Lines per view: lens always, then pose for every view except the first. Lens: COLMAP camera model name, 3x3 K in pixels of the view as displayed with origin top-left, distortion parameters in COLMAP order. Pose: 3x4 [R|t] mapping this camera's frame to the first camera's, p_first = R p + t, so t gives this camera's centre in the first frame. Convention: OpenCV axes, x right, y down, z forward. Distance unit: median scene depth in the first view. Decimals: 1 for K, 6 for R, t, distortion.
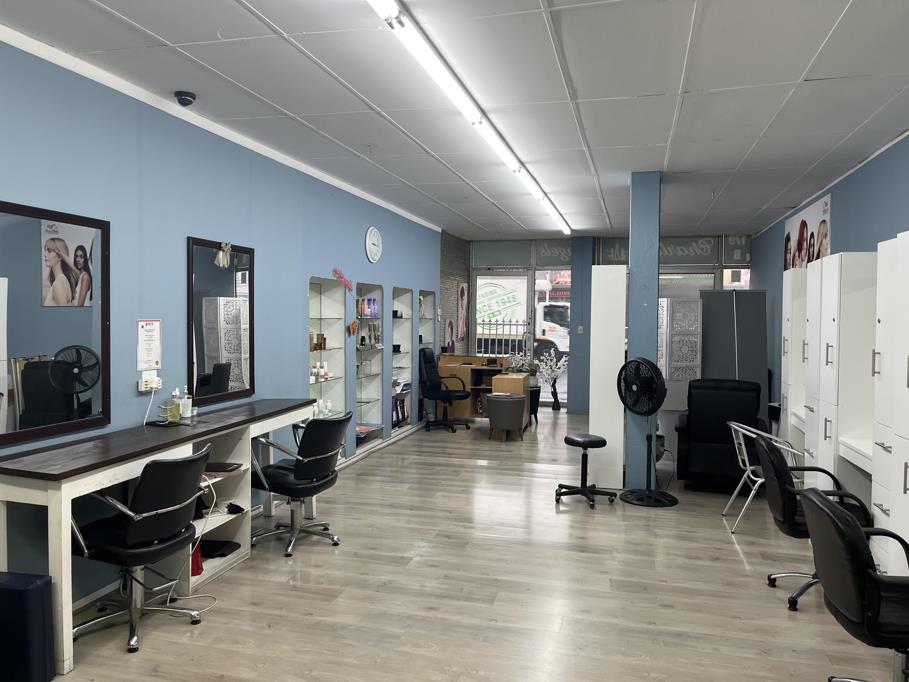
lens RADIAL K [[691.1, 0, 452.4], [0, 691.1, 337.8], [0, 0, 1]] dist [0.025952, -0.003084]
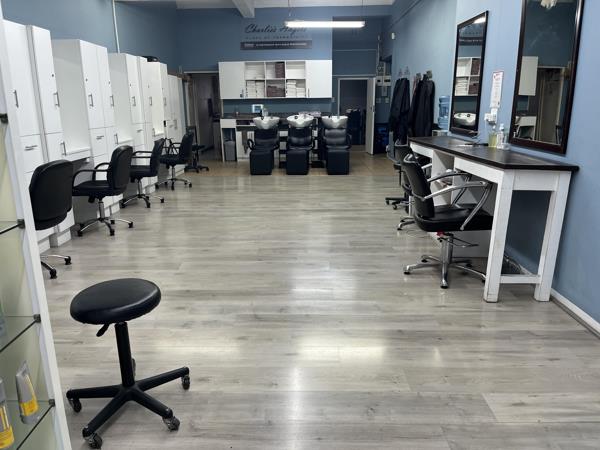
lens RADIAL K [[456.2, 0, 300.0], [0, 456.2, 224.1], [0, 0, 1]] dist [0.025952, -0.003084]
pose [[-0.971963, 0.062380, -0.226710, 0.126606], [-0.005158, 0.958279, 0.285786, 0.004764], [0.235079, 0.278943, -0.931090, 1.235822]]
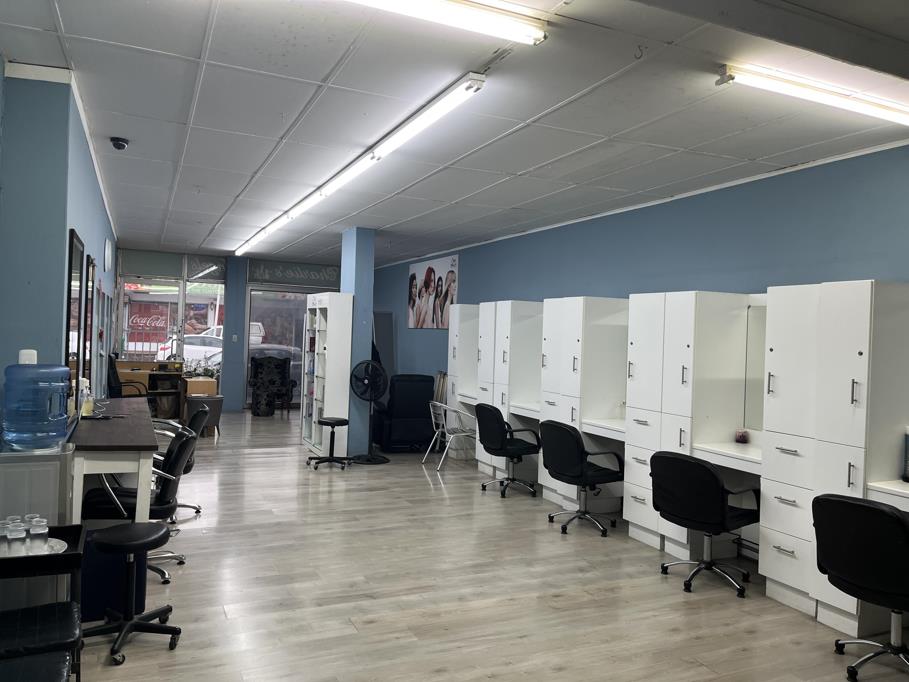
lens RADIAL K [[691.1, 0, 454.0], [0, 691.1, 341.4], [0, 0, 1]] dist [0.025952, -0.003084]
pose [[0.767437, 0.013584, 0.640980, -0.473922], [-0.009823, 0.999907, -0.009429, 0.001513], [-0.641049, 0.000940, 0.767500, -0.186273]]
